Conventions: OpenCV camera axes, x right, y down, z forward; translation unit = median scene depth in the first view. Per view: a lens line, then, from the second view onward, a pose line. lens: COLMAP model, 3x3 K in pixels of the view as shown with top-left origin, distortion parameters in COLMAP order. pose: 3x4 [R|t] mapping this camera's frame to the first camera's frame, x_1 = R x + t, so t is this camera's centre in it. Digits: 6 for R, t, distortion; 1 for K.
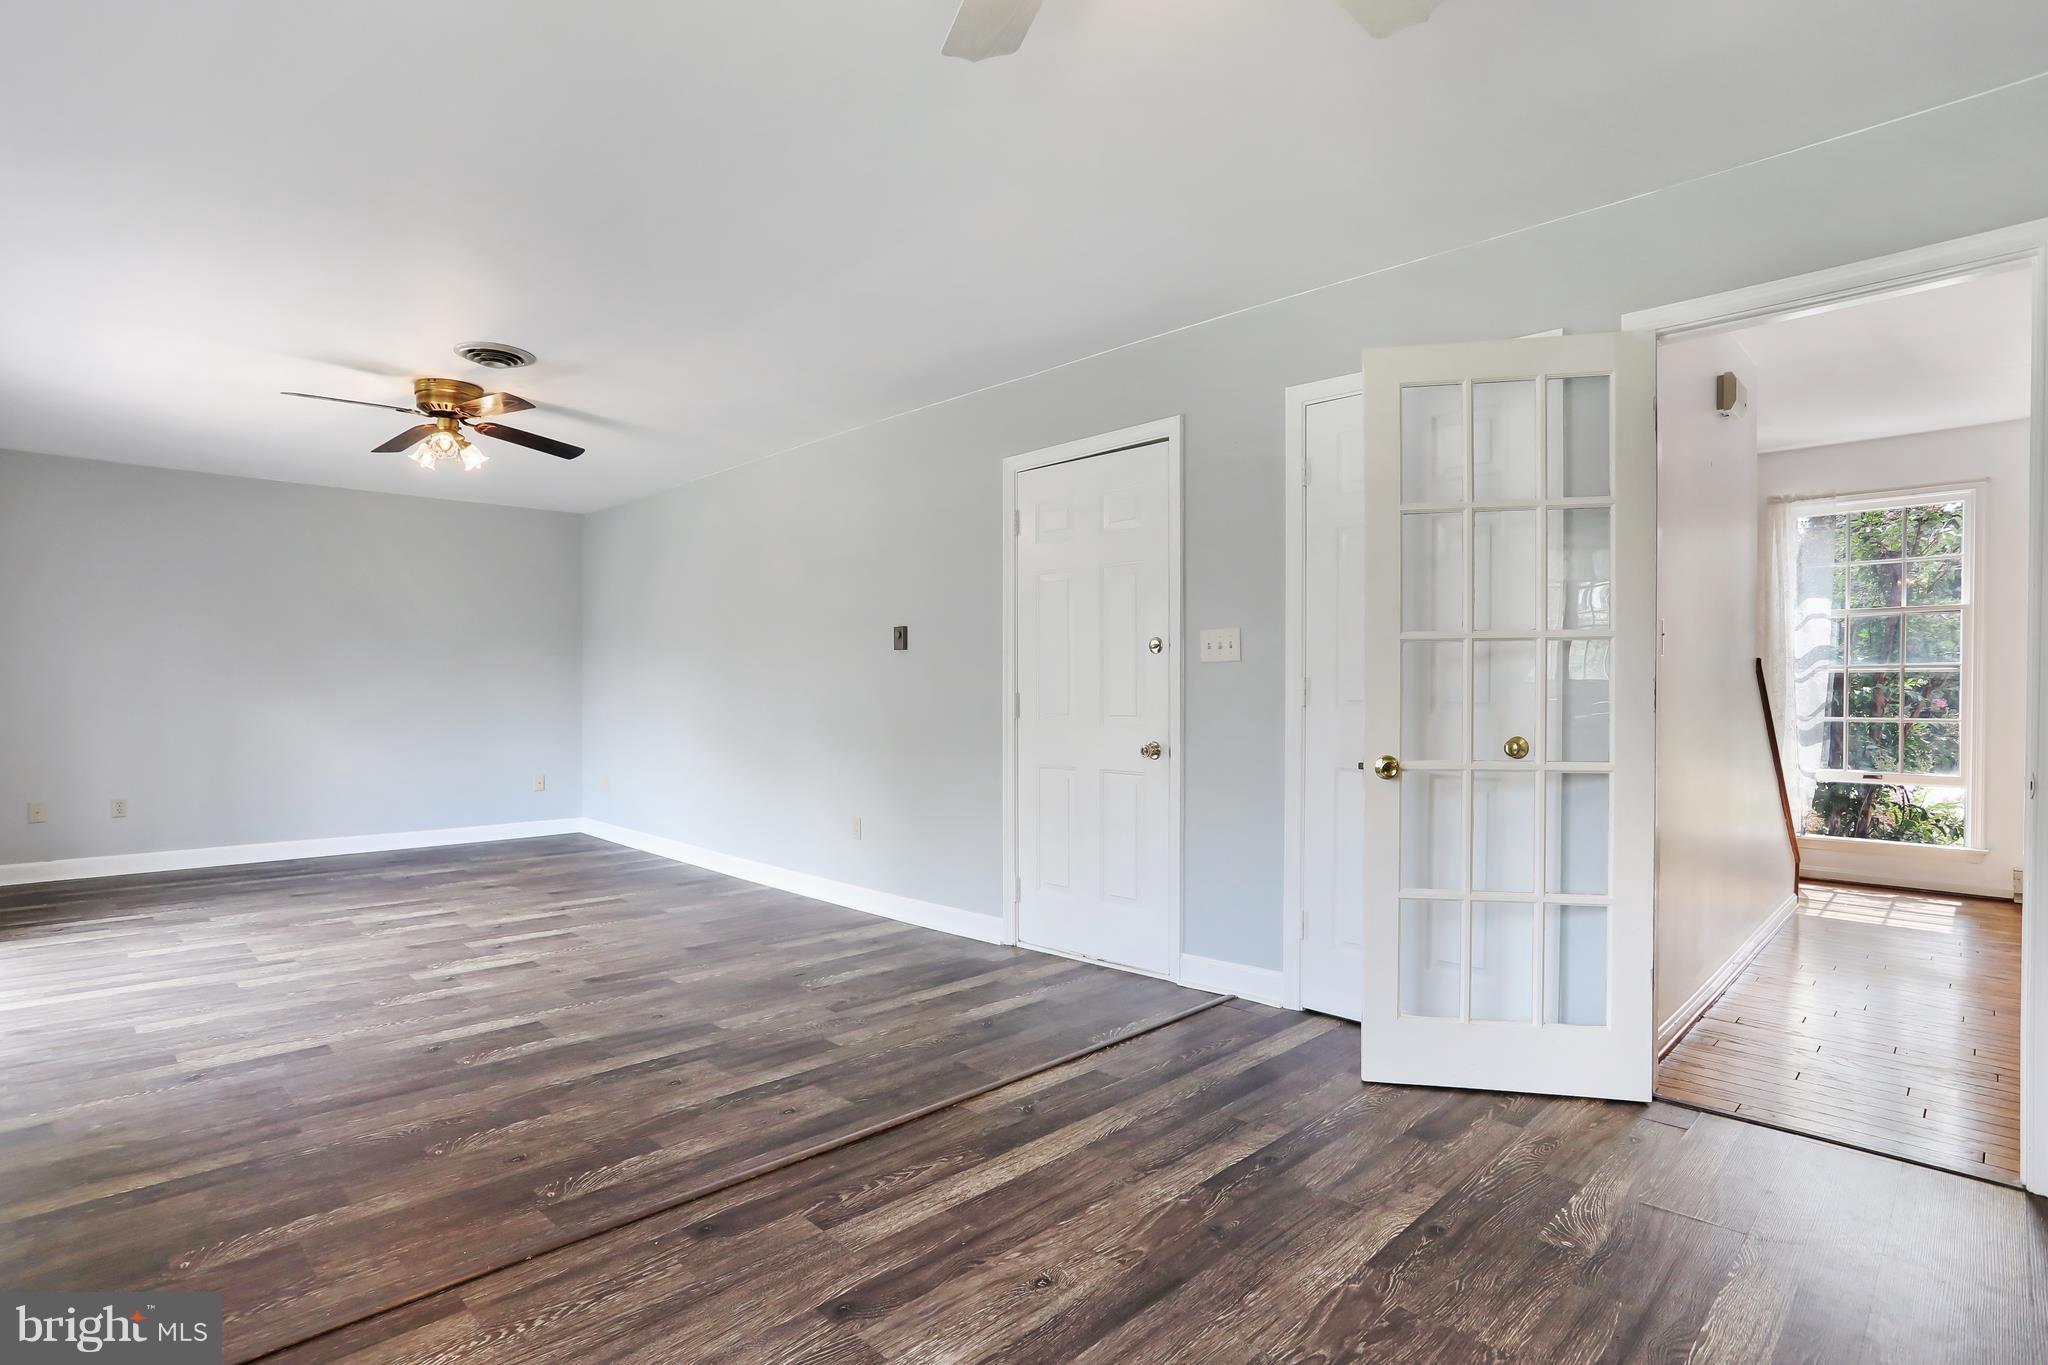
lens RADIAL K [[1010.2, 0, 1033.8], [0, 1010.2, 679.7], [0, 0, 1]] dist [-0.014367, 0.002260]
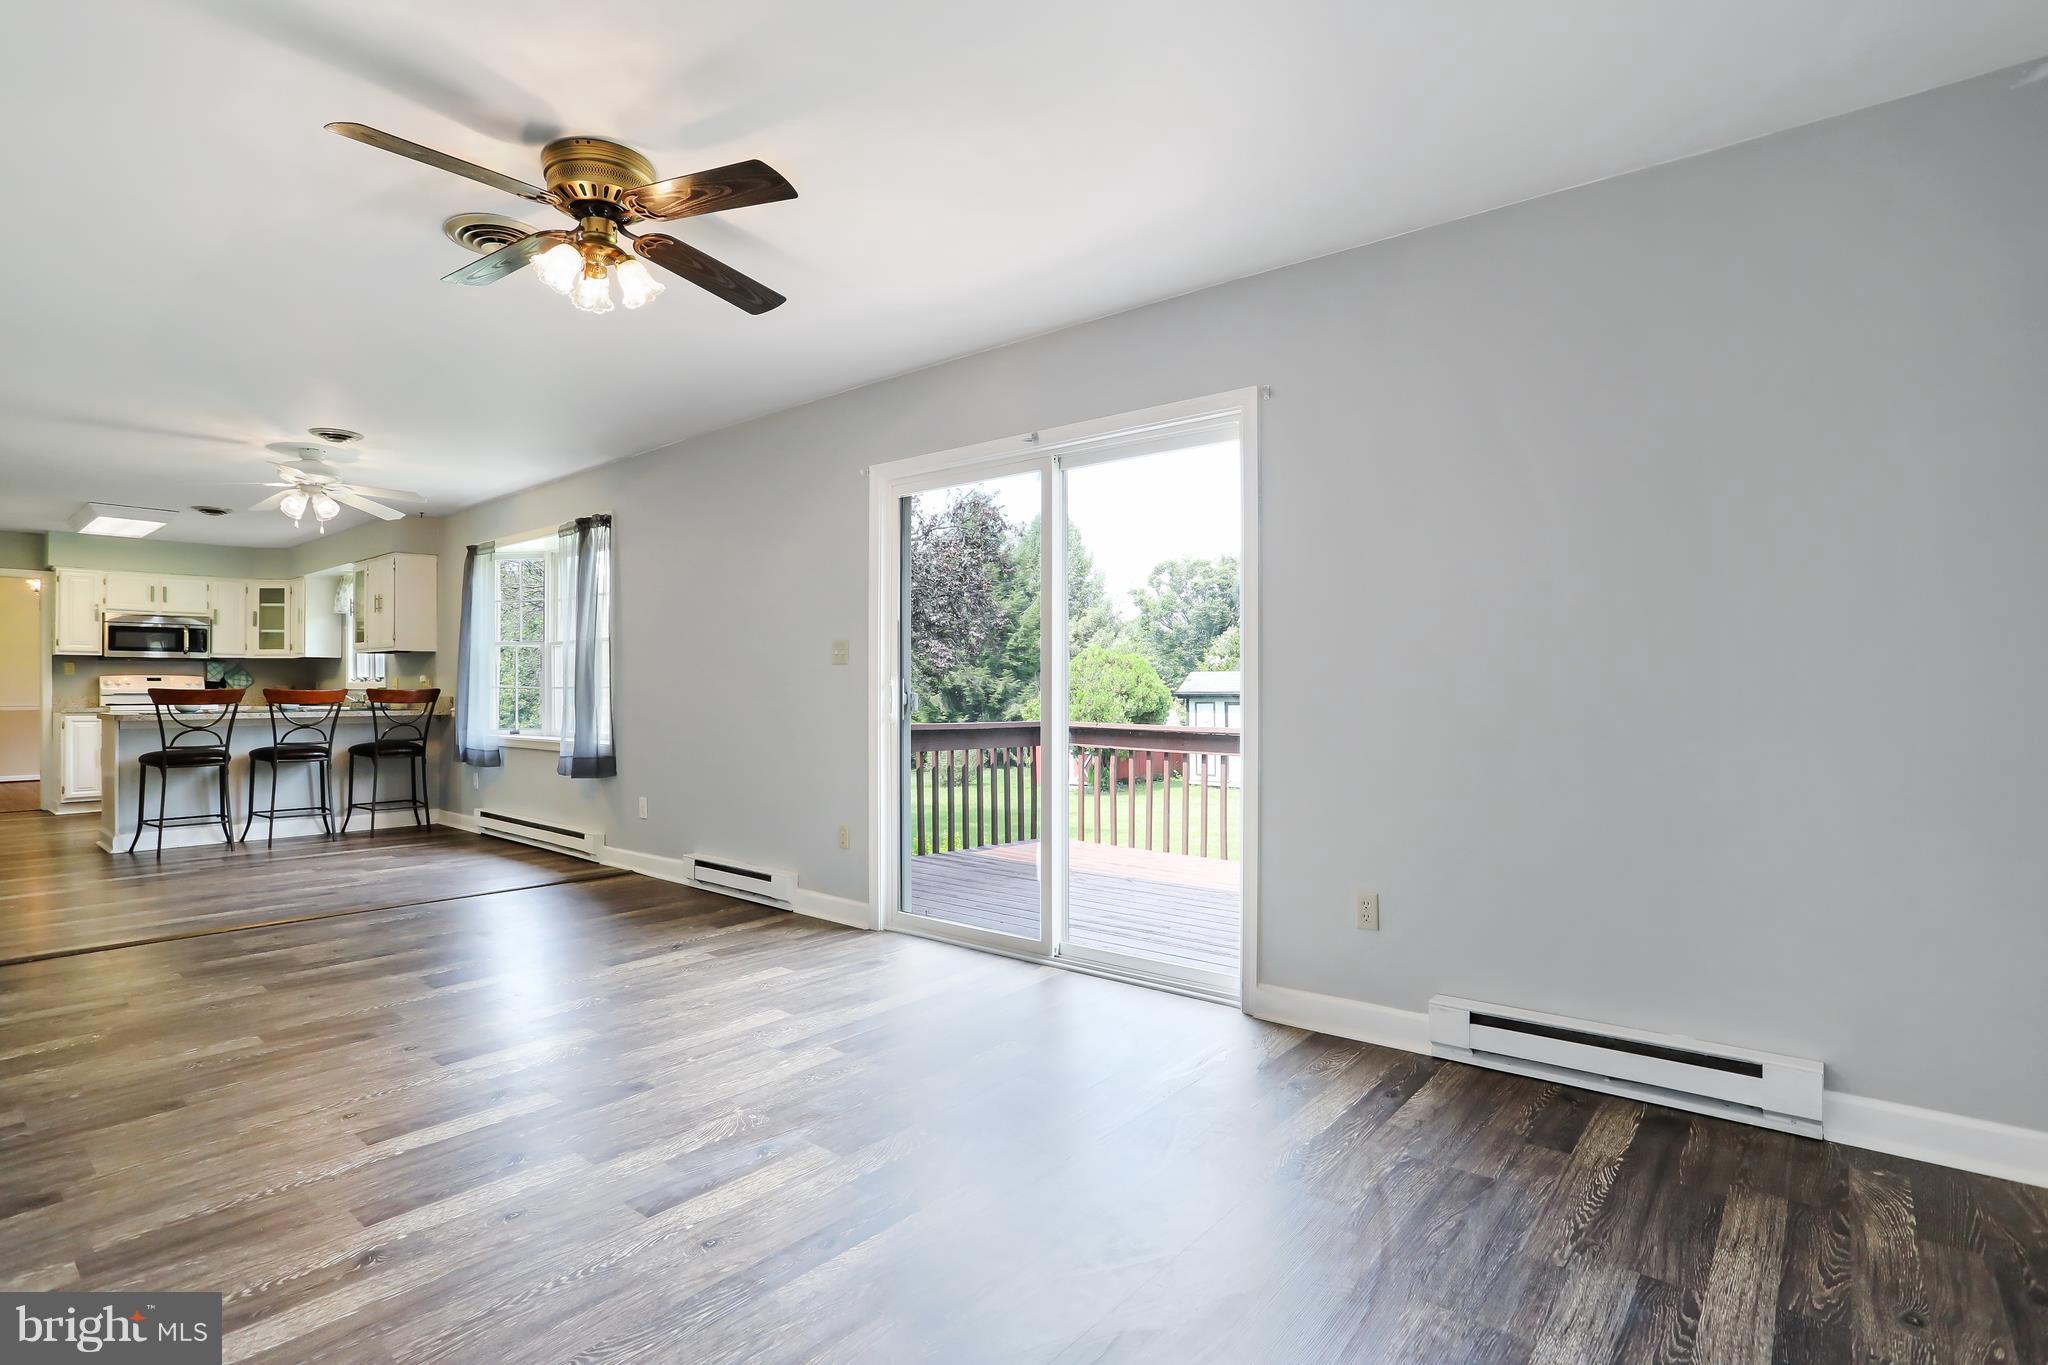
lens RADIAL K [[1010.2, 0, 1021.5], [0, 1010.2, 692.2], [0, 0, 1]] dist [-0.014367, 0.002260]
pose [[-0.997691, -0.000560, -0.067921, -1.038063], [0.000193, 0.999939, -0.011068, 0.032815], [0.067923, -0.011056, -0.997629, 2.101797]]
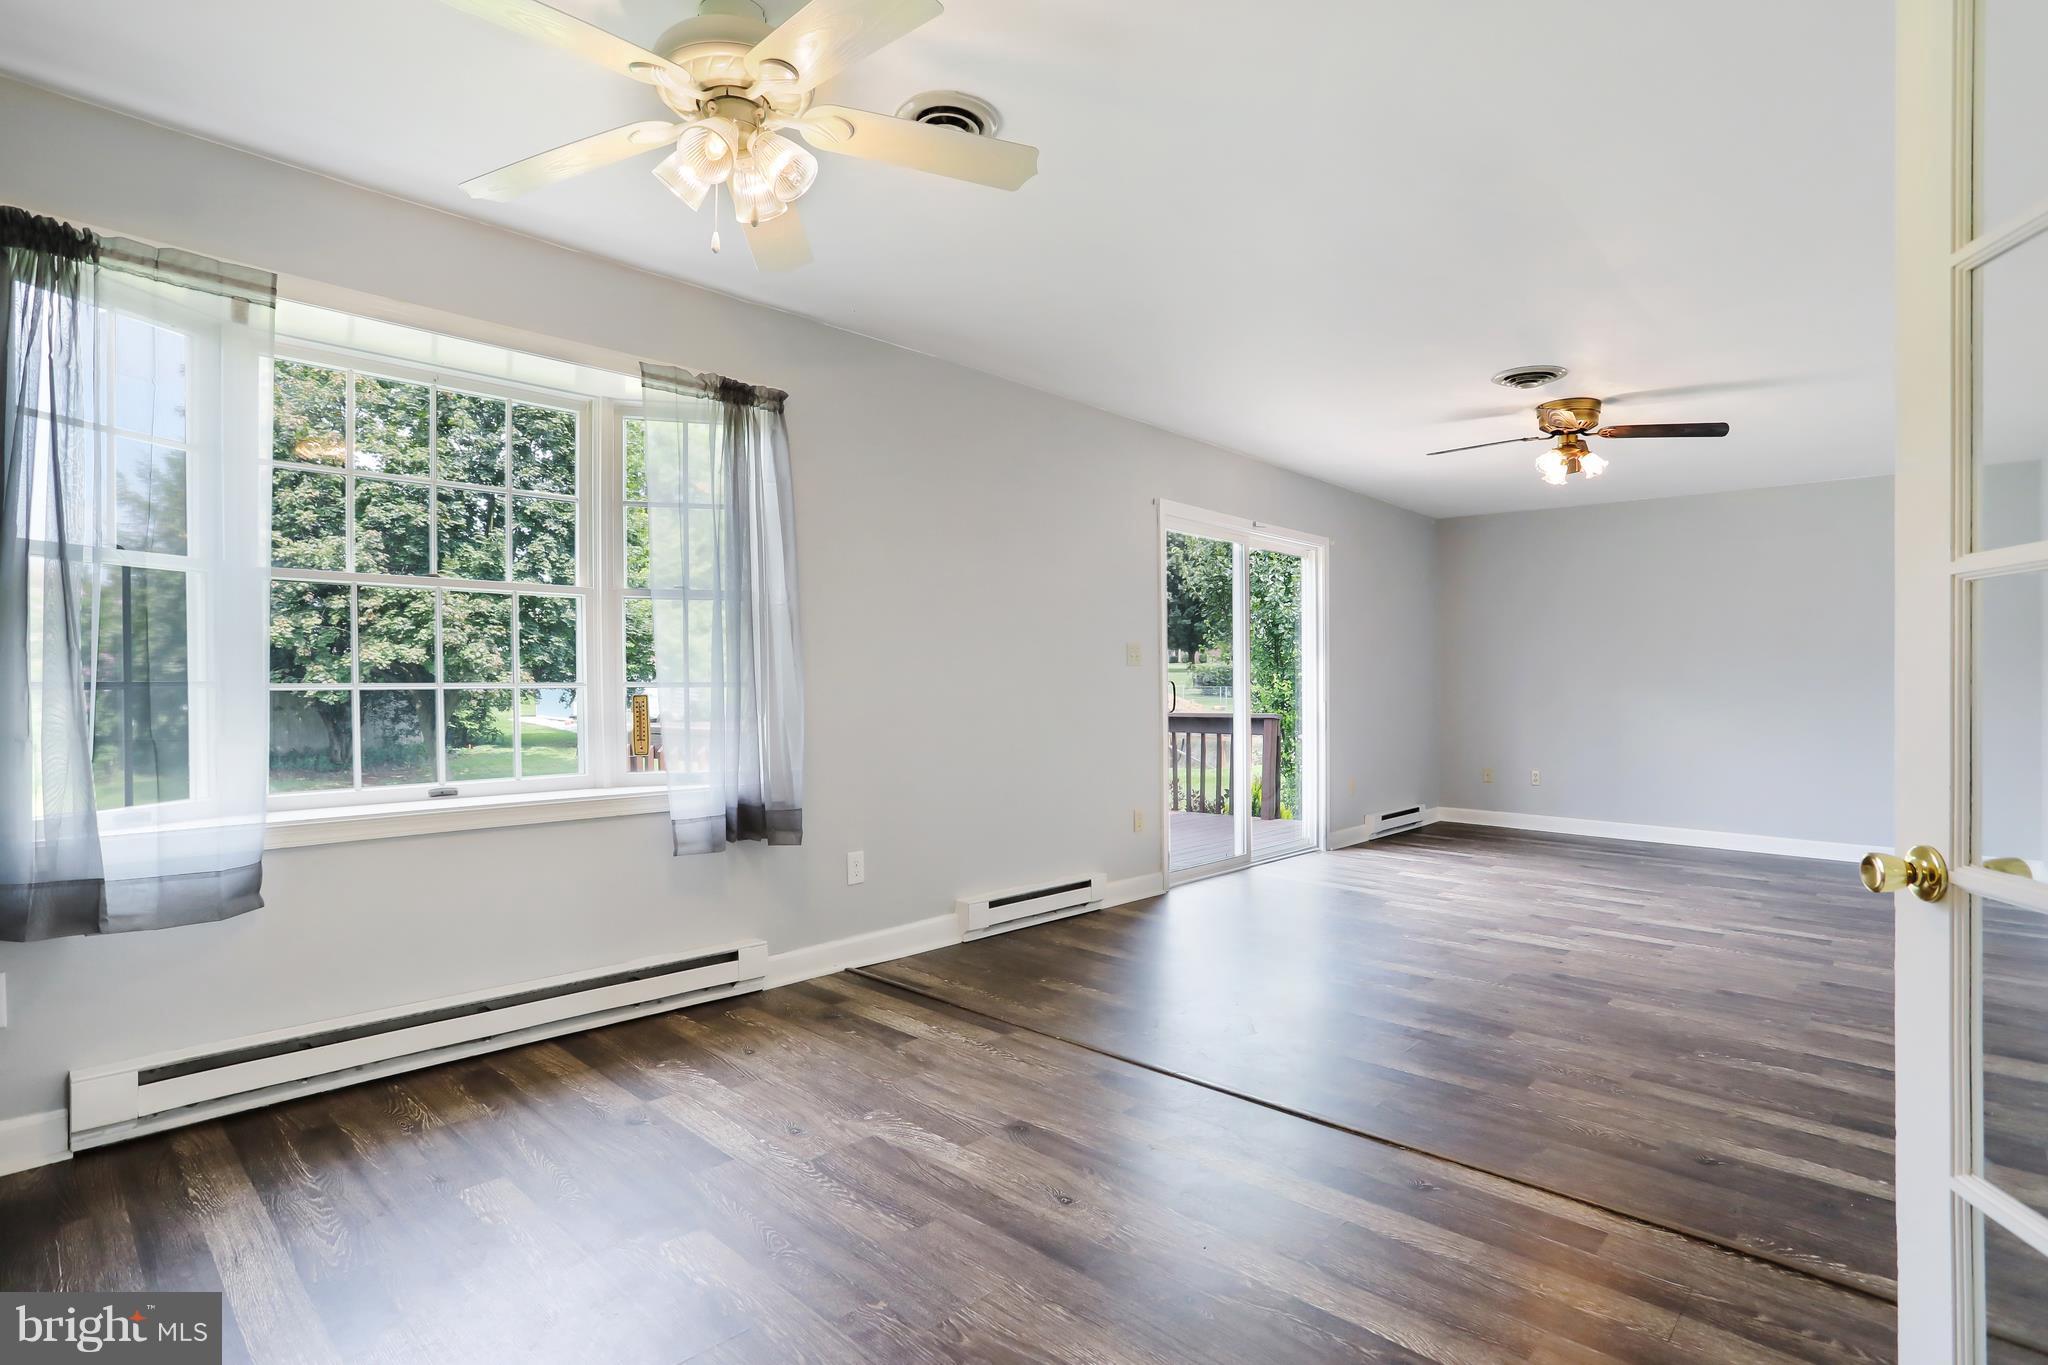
lens RADIAL K [[1010.2, 0, 1024.7], [0, 1010.2, 680.3], [0, 0, 1]] dist [-0.014367, 0.002260]
pose [[0.036837, -0.014963, -0.999209, 0.618704], [0.008073, 0.999860, -0.014675, 0.016703], [0.999289, -0.007526, 0.036953, 0.494640]]
